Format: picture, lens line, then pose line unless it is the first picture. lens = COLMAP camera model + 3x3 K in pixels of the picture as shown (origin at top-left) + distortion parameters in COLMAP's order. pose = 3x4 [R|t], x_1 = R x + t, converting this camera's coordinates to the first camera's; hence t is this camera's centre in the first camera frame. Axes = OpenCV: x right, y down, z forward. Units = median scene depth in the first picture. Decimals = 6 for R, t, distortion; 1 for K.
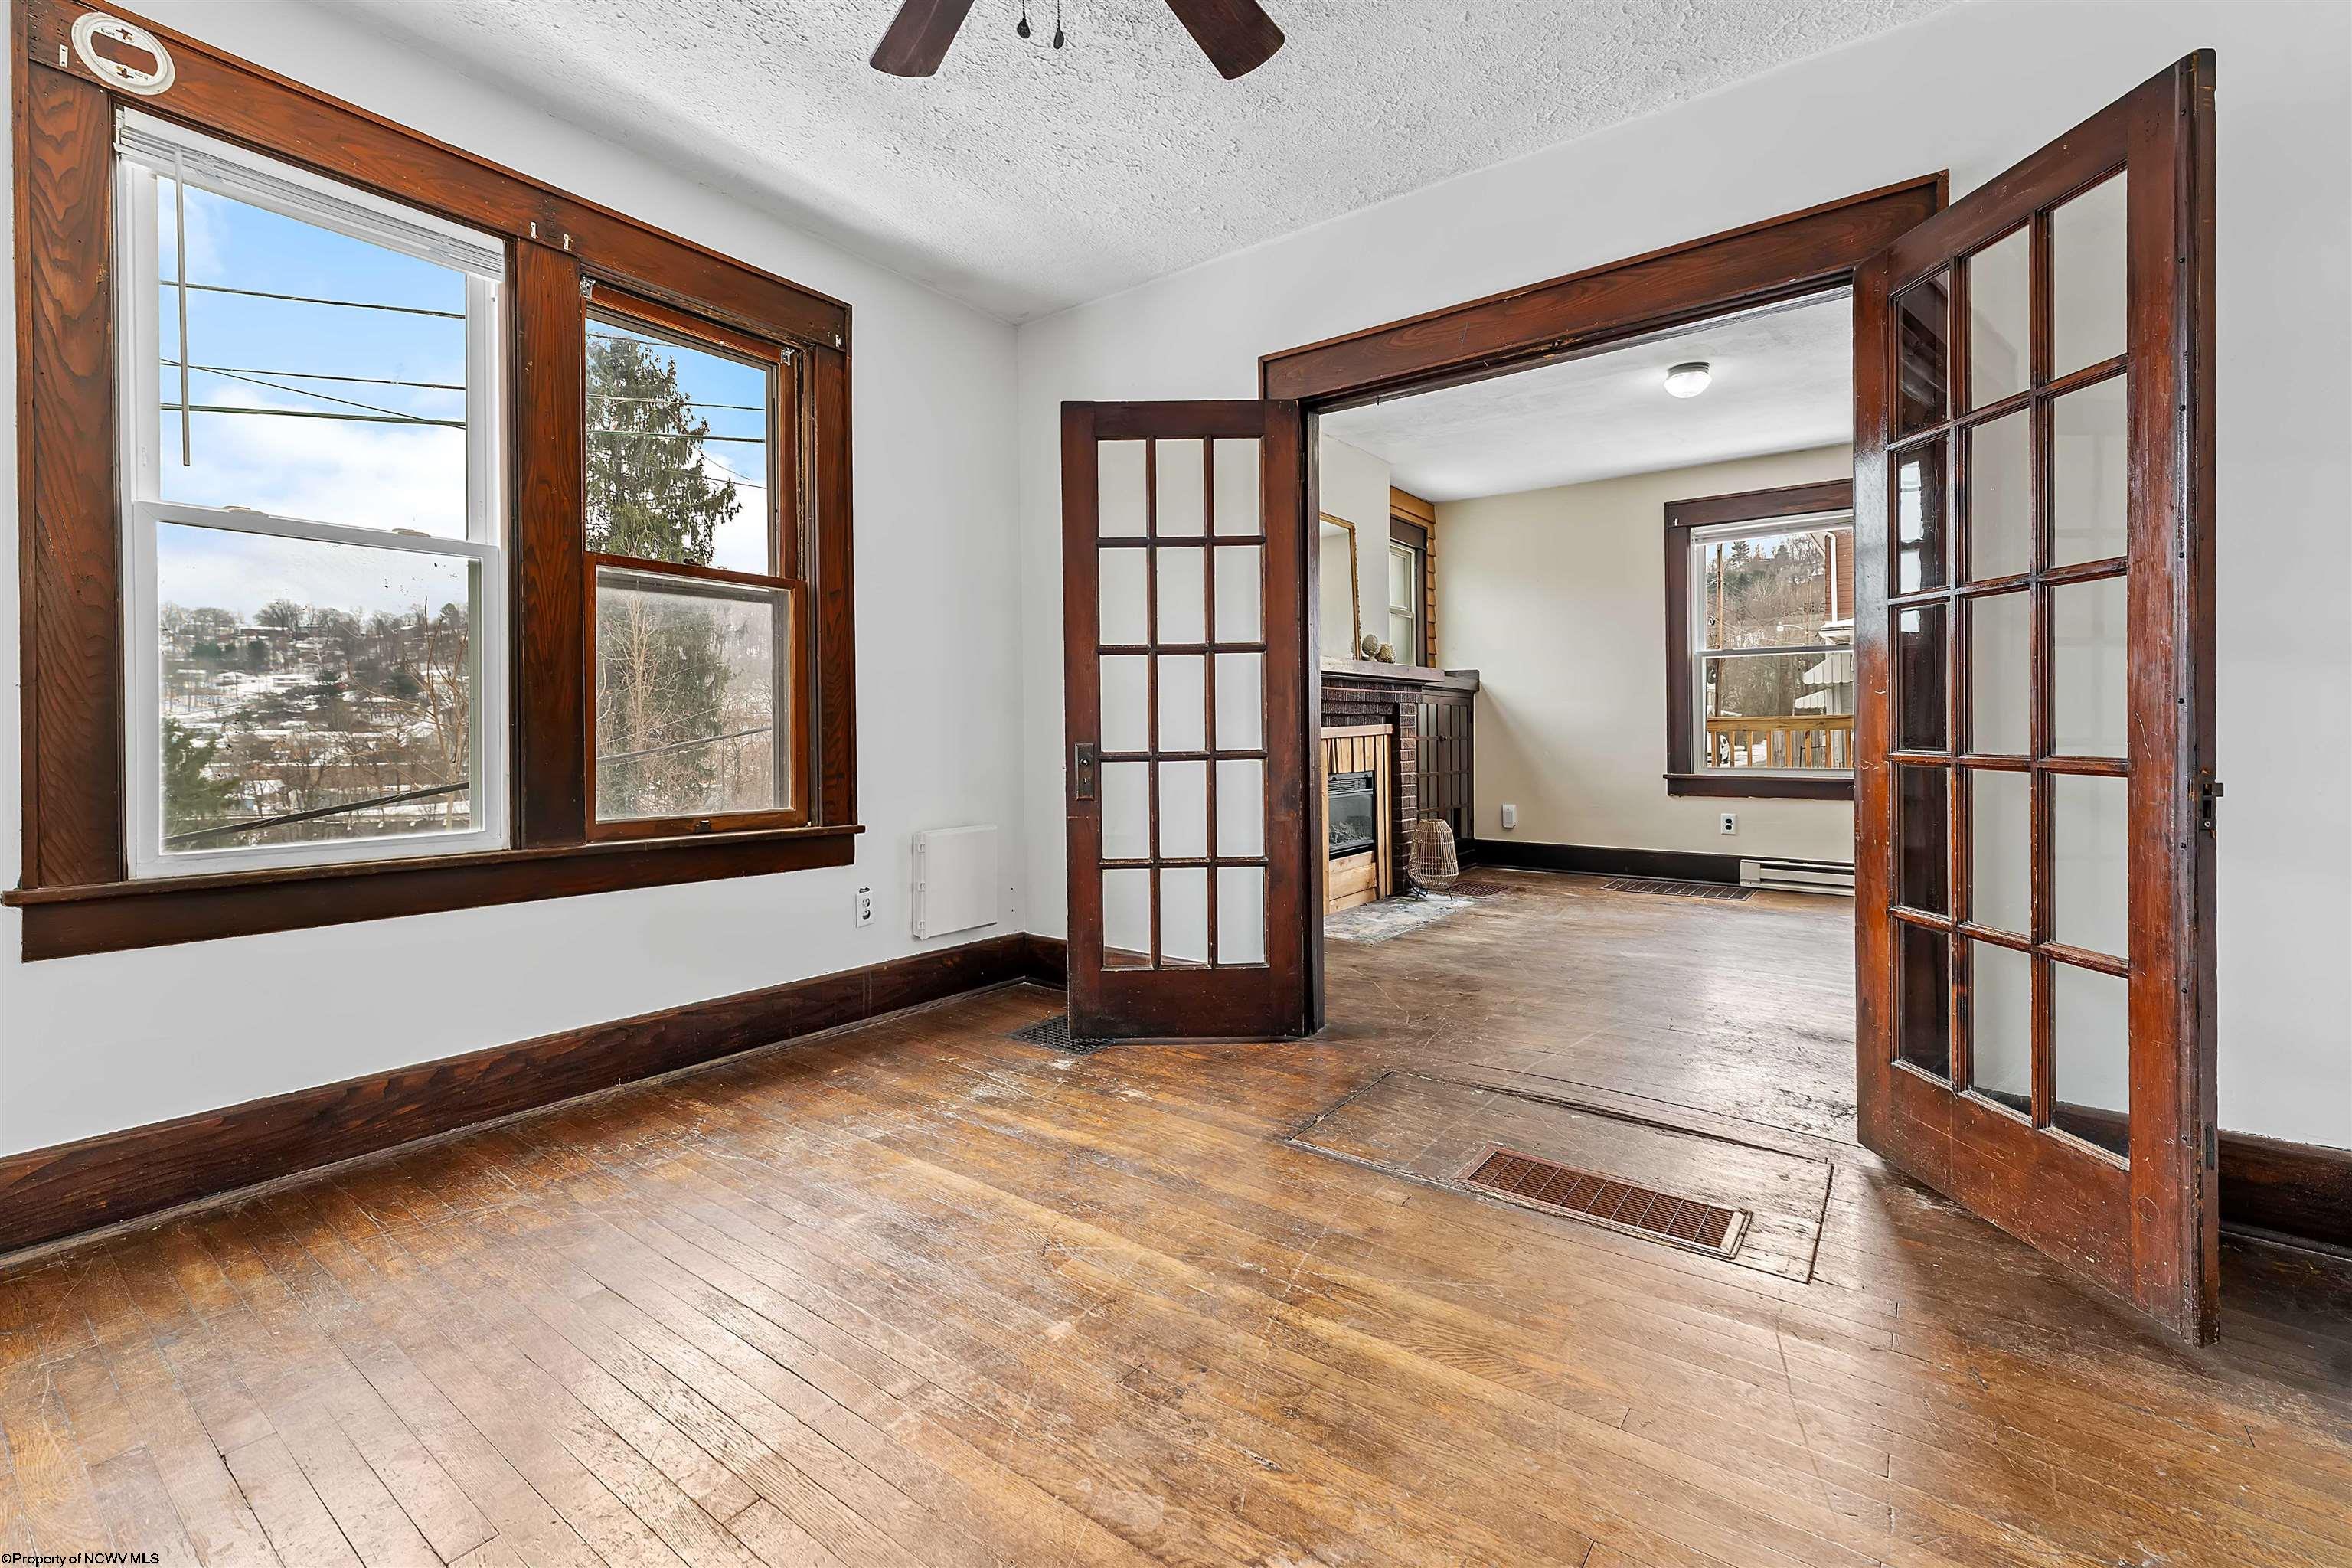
lens RADIAL K [[1027.6, 0, 1181.4], [0, 1027.6, 724.1], [0, 0, 1]] dist [-0.010998, 0.001485]
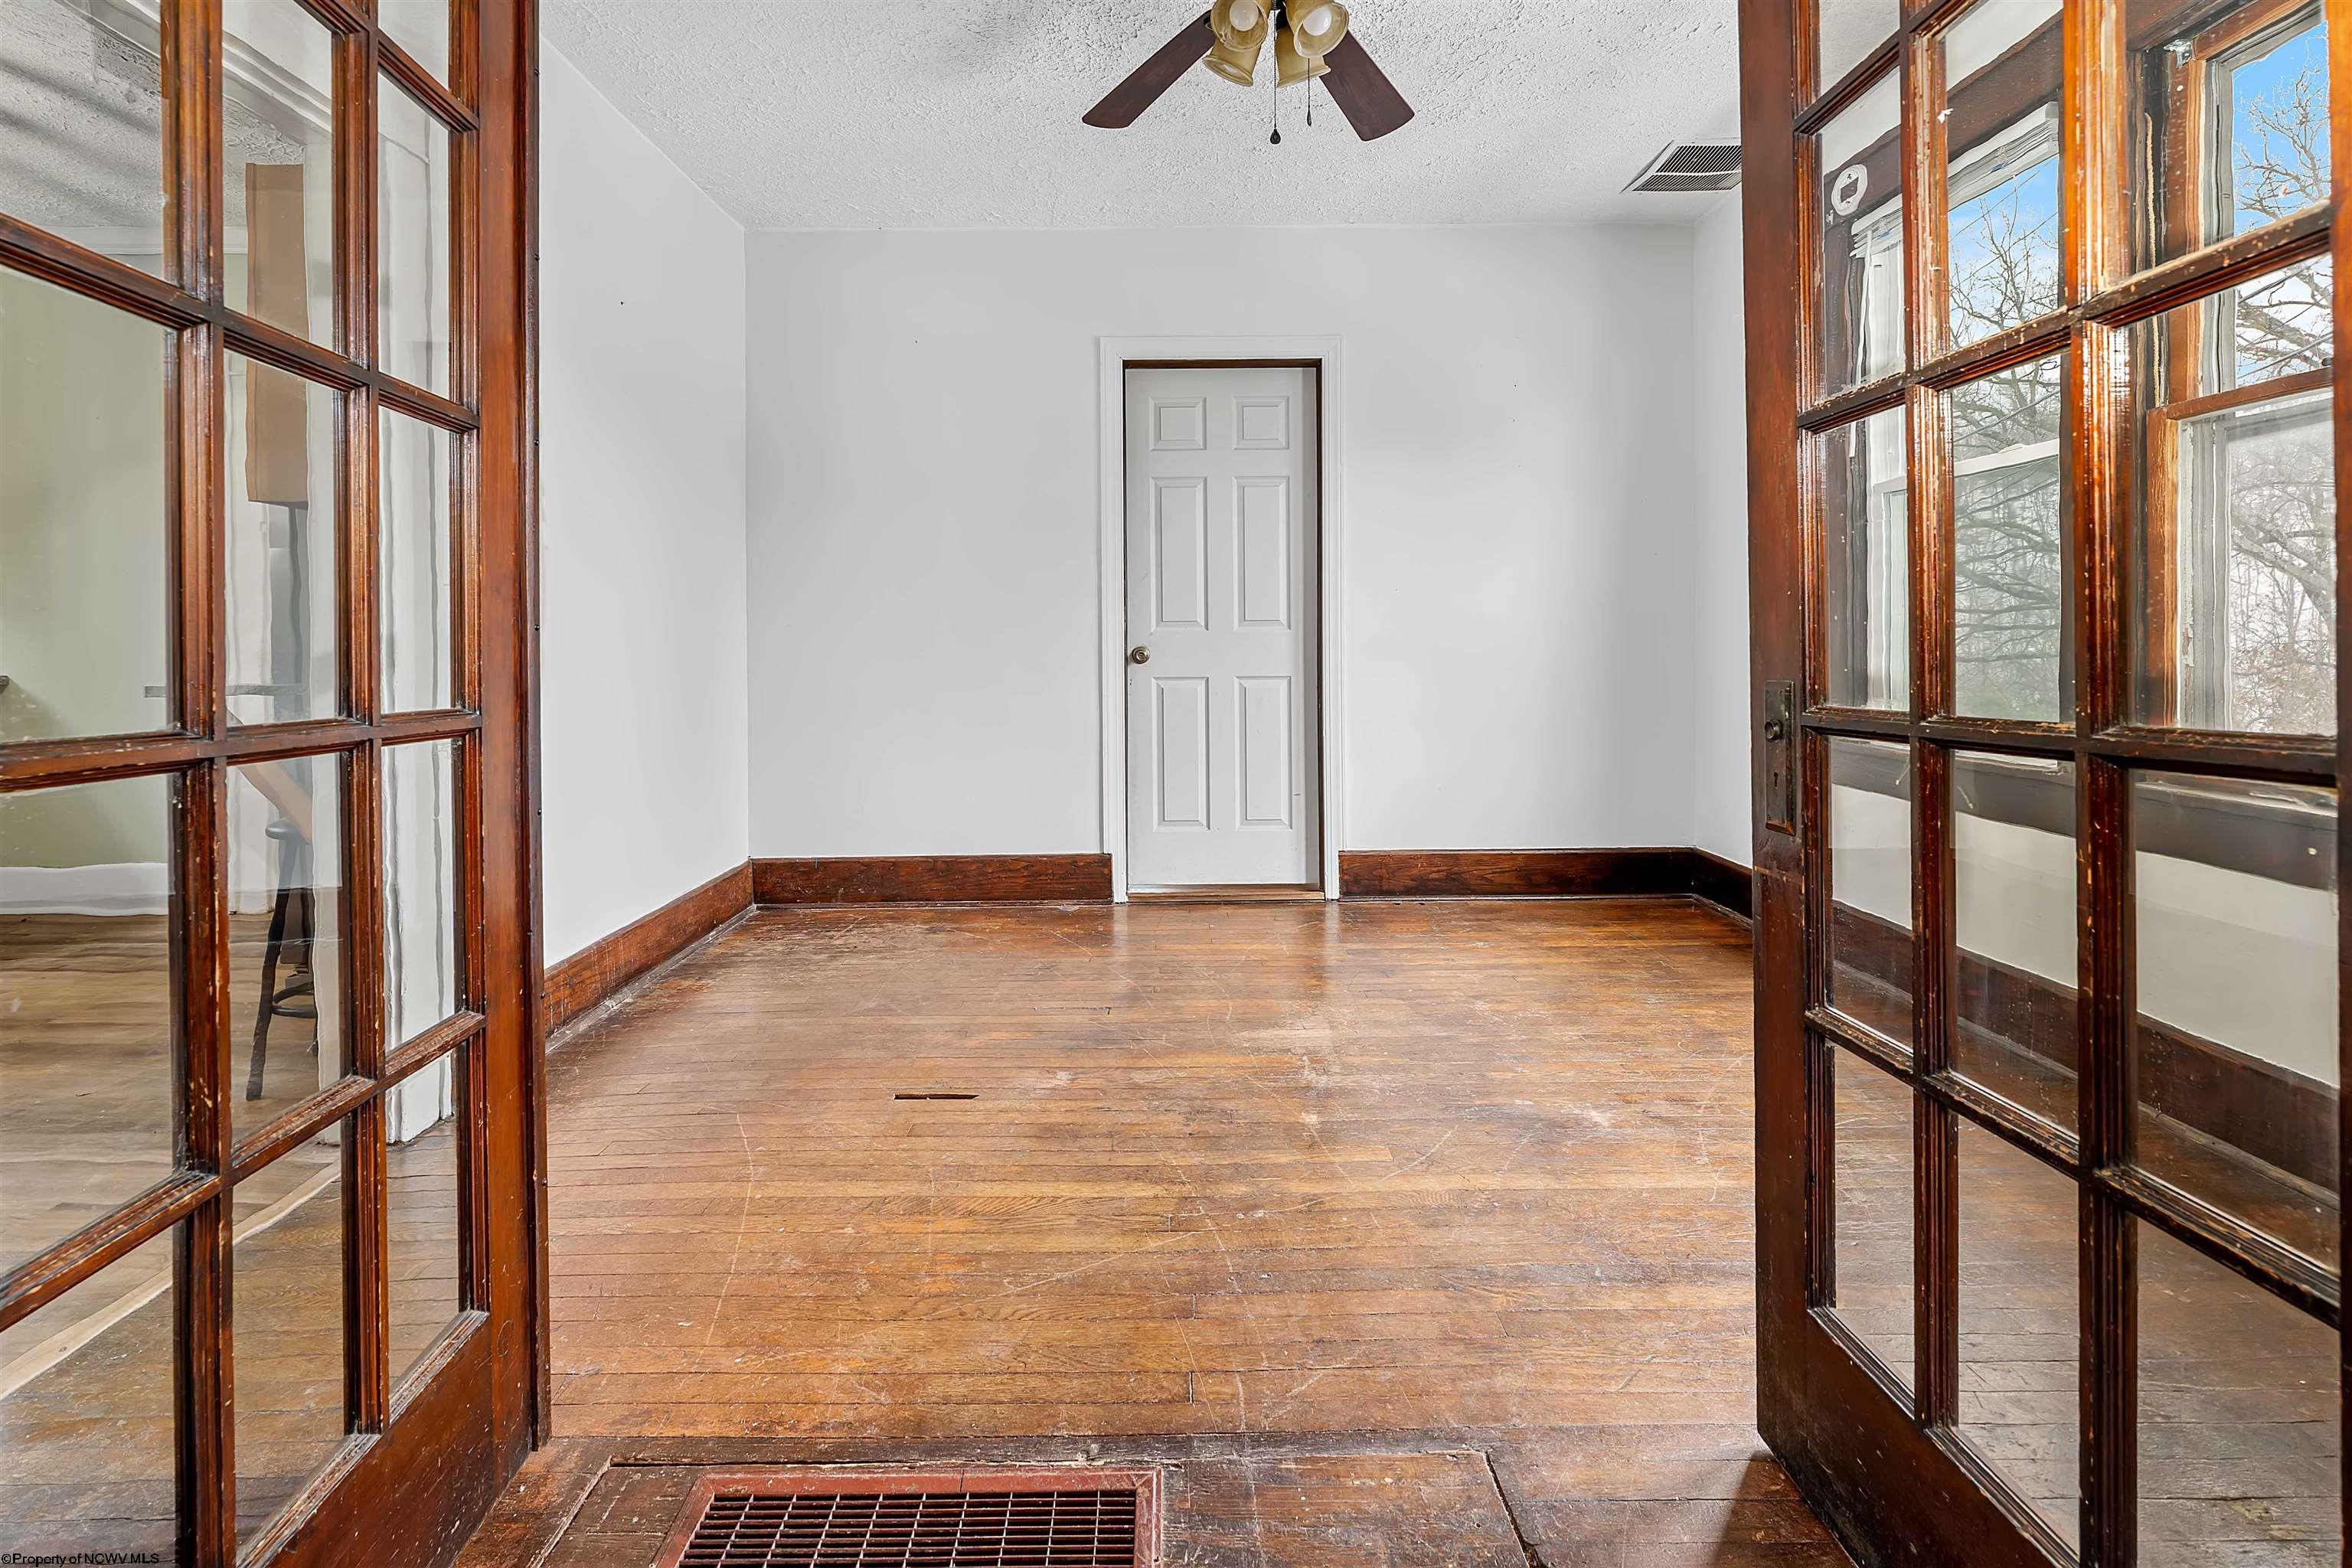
lens RADIAL K [[1027.6, 0, 1178.0], [0, 1027.6, 654.1], [0, 0, 1]] dist [-0.010998, 0.001485]
pose [[-0.801545, 0.005129, -0.597912, 0.731291], [0.008335, 0.999962, -0.002595, 0.016985], [0.597876, -0.007063, -0.801557, 1.831607]]
